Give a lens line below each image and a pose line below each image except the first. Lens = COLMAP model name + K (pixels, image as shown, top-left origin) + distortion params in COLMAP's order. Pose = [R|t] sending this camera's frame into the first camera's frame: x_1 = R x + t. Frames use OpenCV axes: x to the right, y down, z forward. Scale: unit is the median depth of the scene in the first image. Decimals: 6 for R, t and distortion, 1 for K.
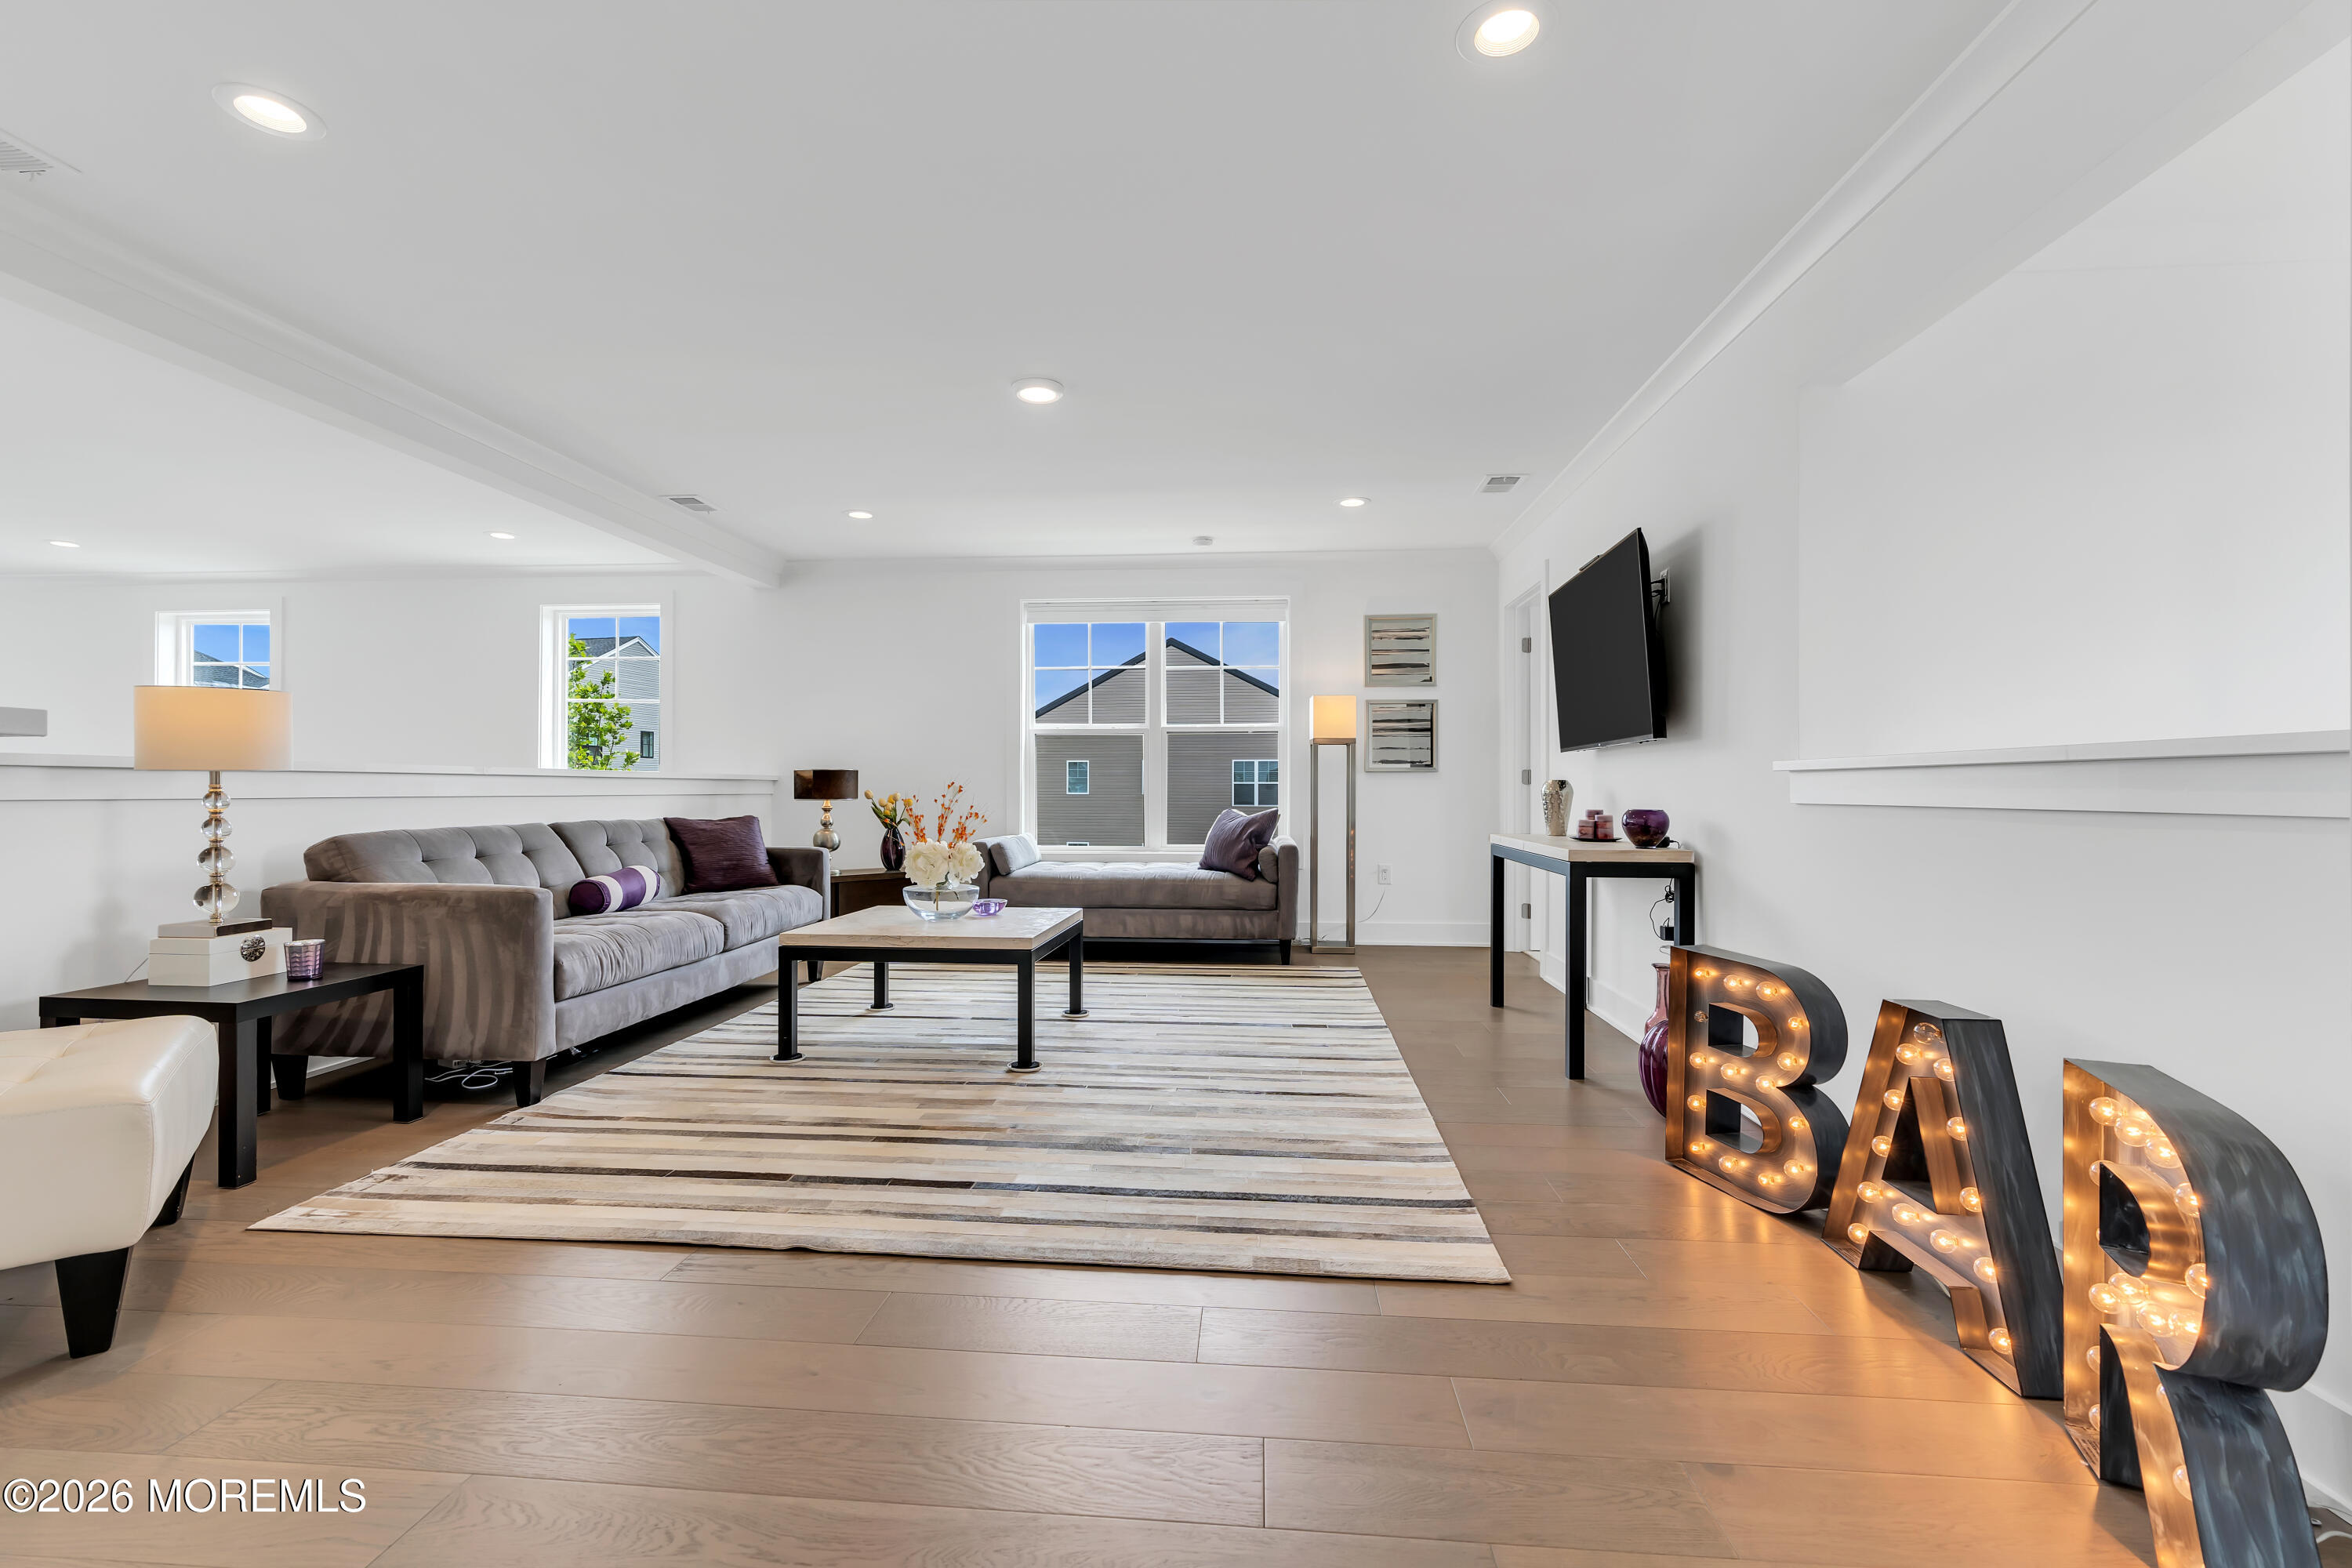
lens RADIAL K [[1057.6, 0, 1177.2], [0, 1057.6, 777.7], [0, 0, 1]] dist [-0.003566, 0.002681]
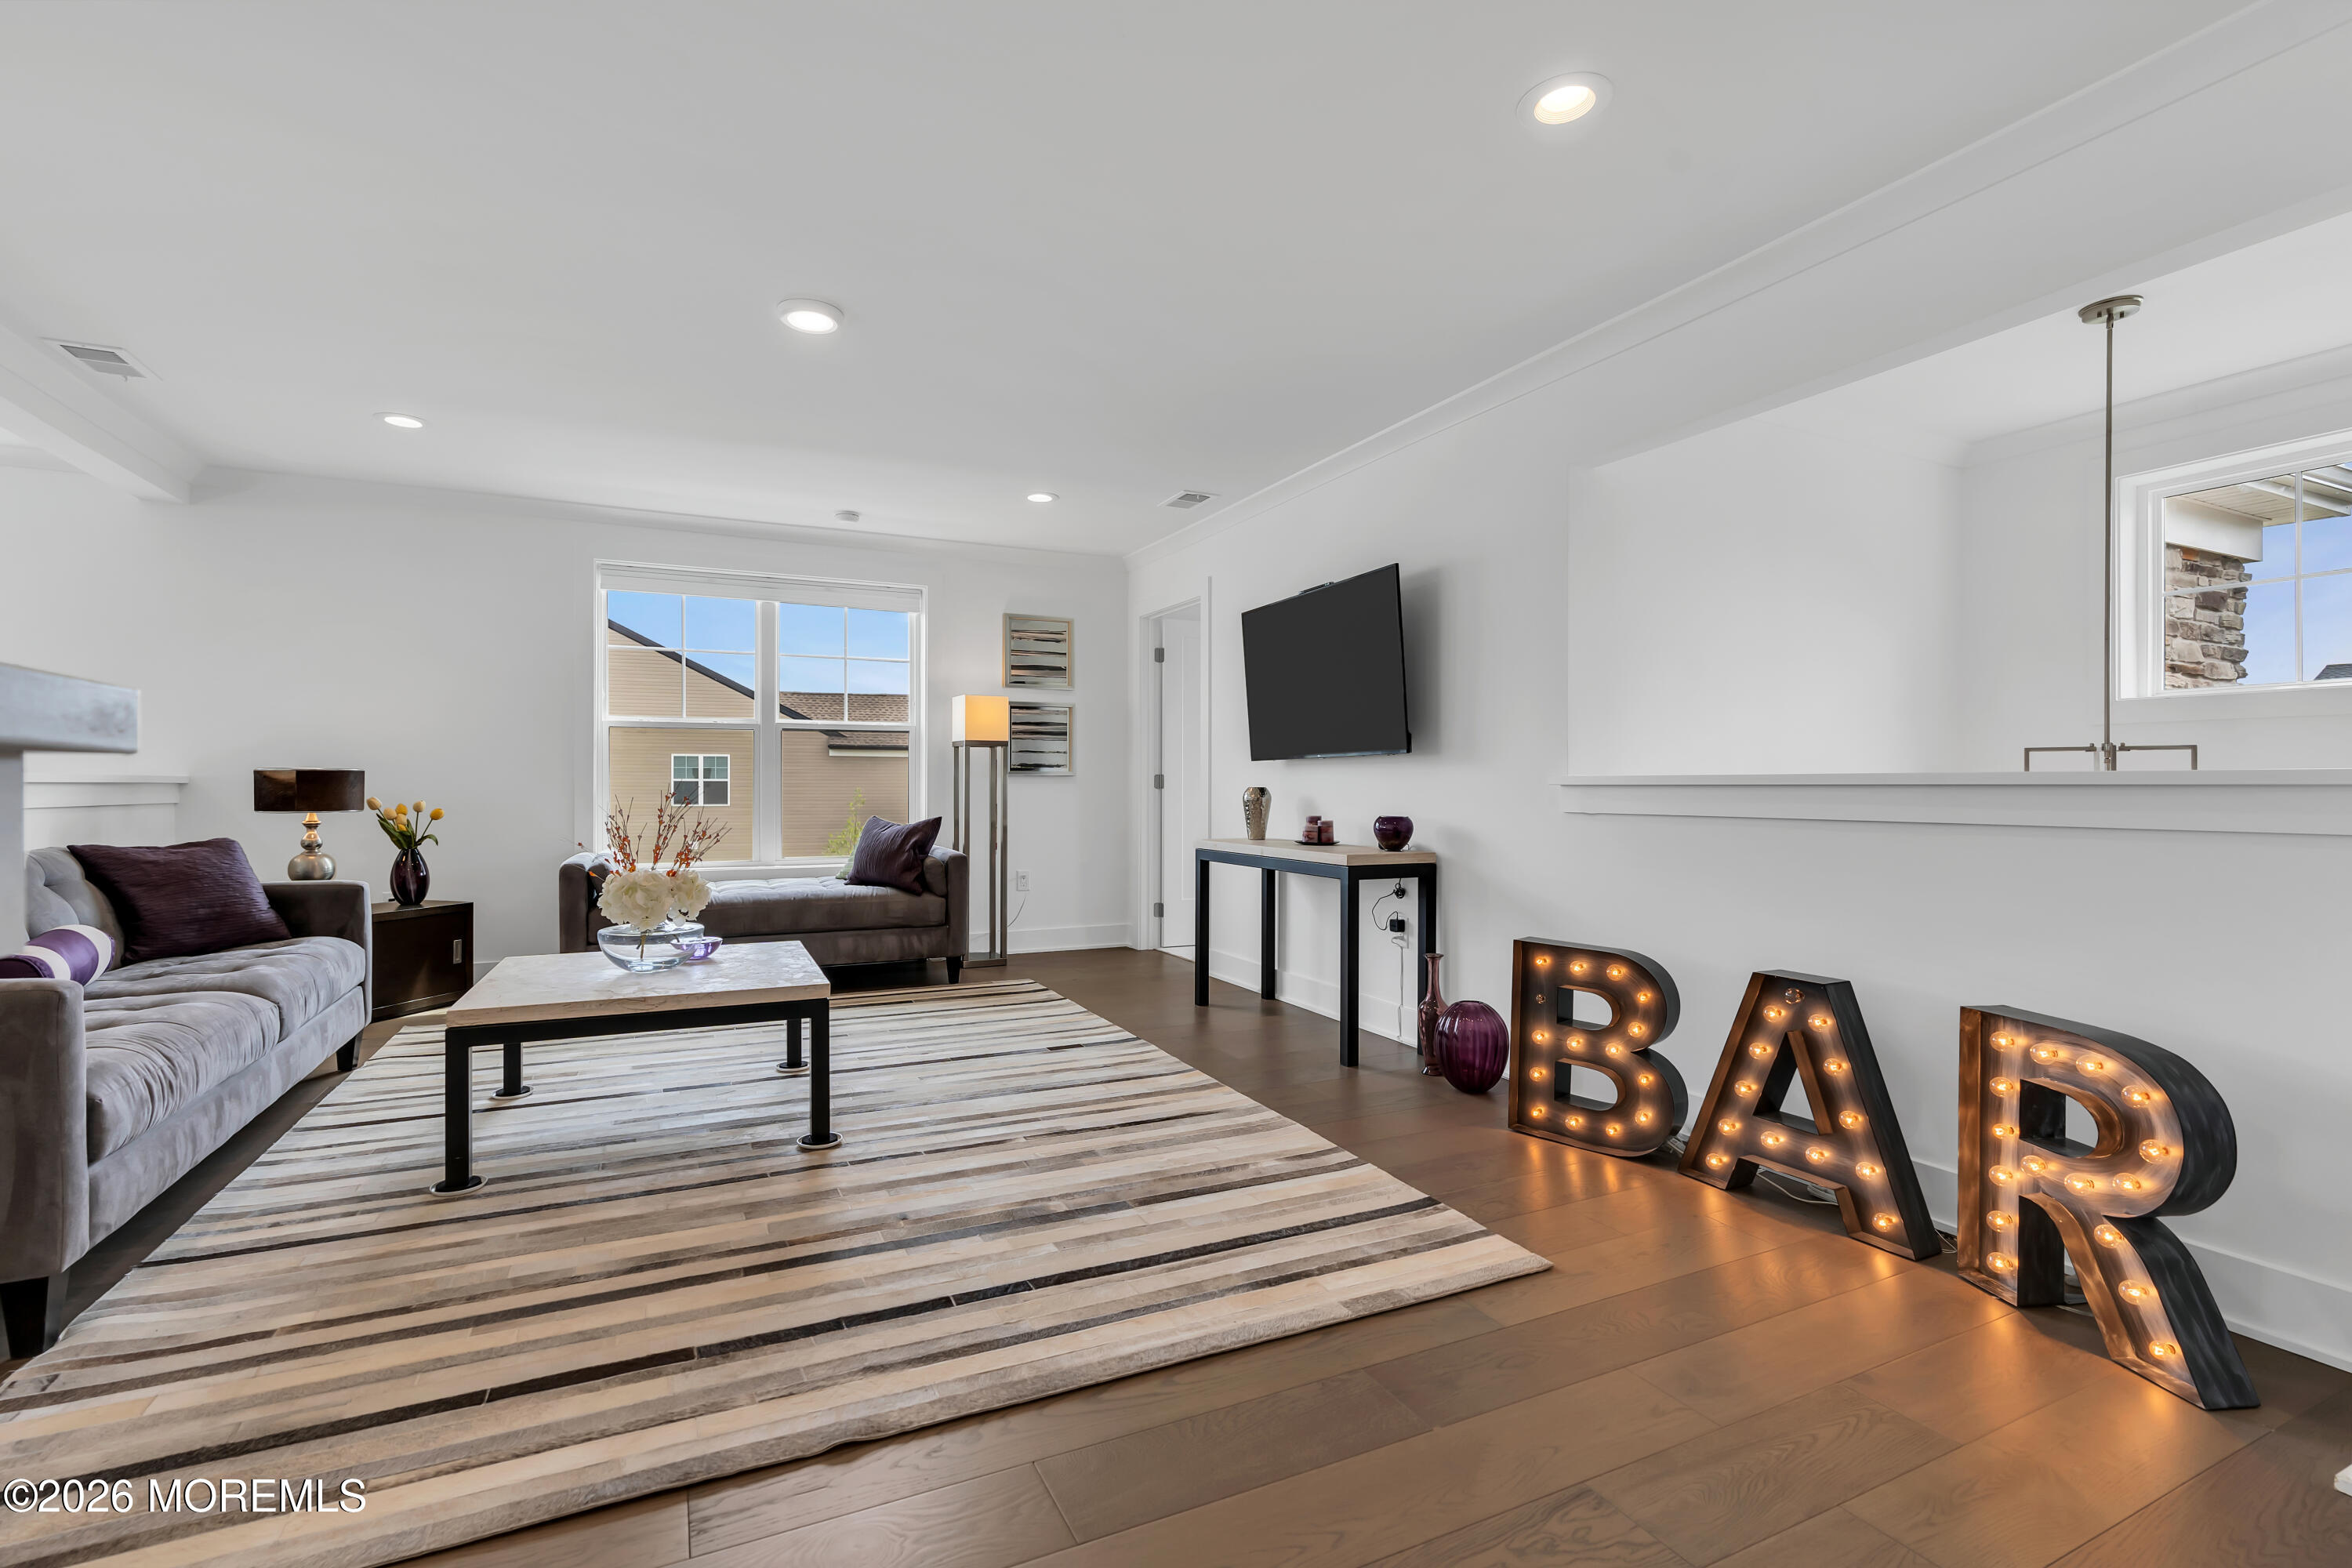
lens RADIAL K [[1057.6, 0, 1171.6], [0, 1057.6, 780.8], [0, 0, 1]] dist [-0.003566, 0.002681]
pose [[0.863085, 0.002099, 0.505054, -0.315740], [-0.005297, 0.999974, 0.004895, -0.011056], [-0.505031, -0.006900, 0.863074, 0.153565]]
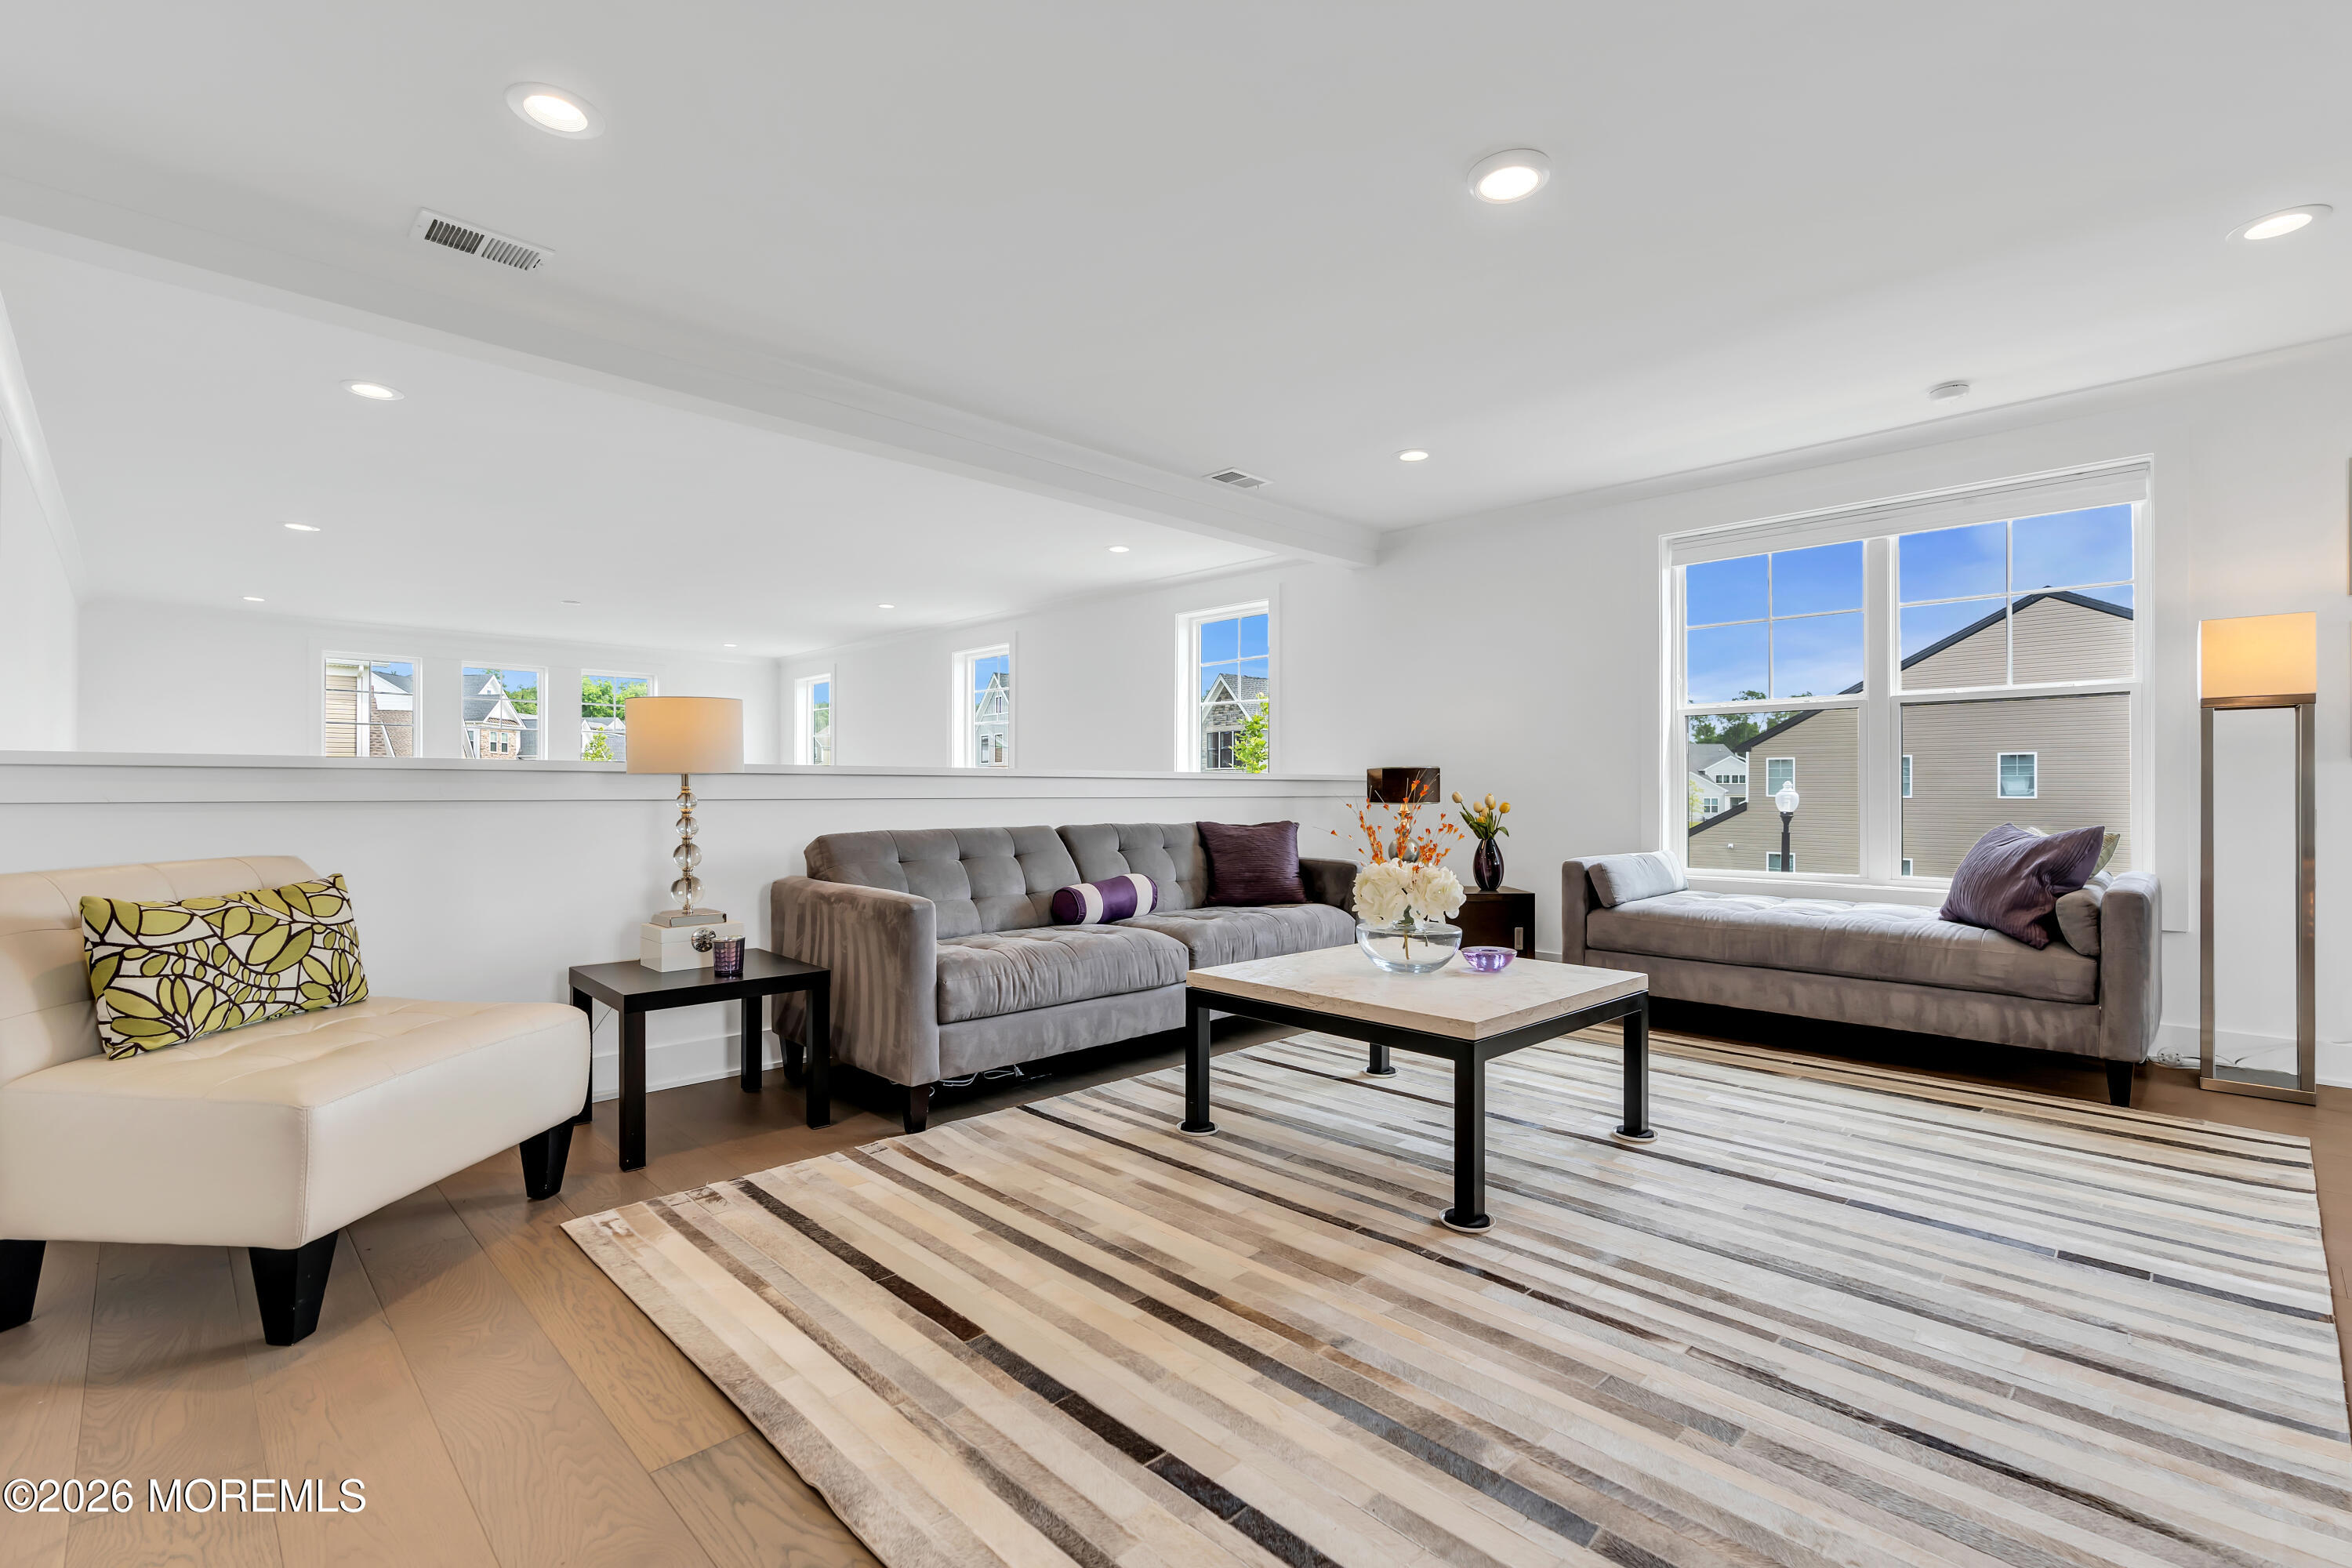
lens RADIAL K [[1057.6, 0, 1168.6], [0, 1057.6, 782.0], [0, 0, 1]] dist [-0.003566, 0.002681]
pose [[0.754070, -0.006876, -0.656758, 0.140479], [0.007813, 0.999968, -0.001498, 0.005535], [0.656747, -0.004002, 0.754100, 0.387416]]
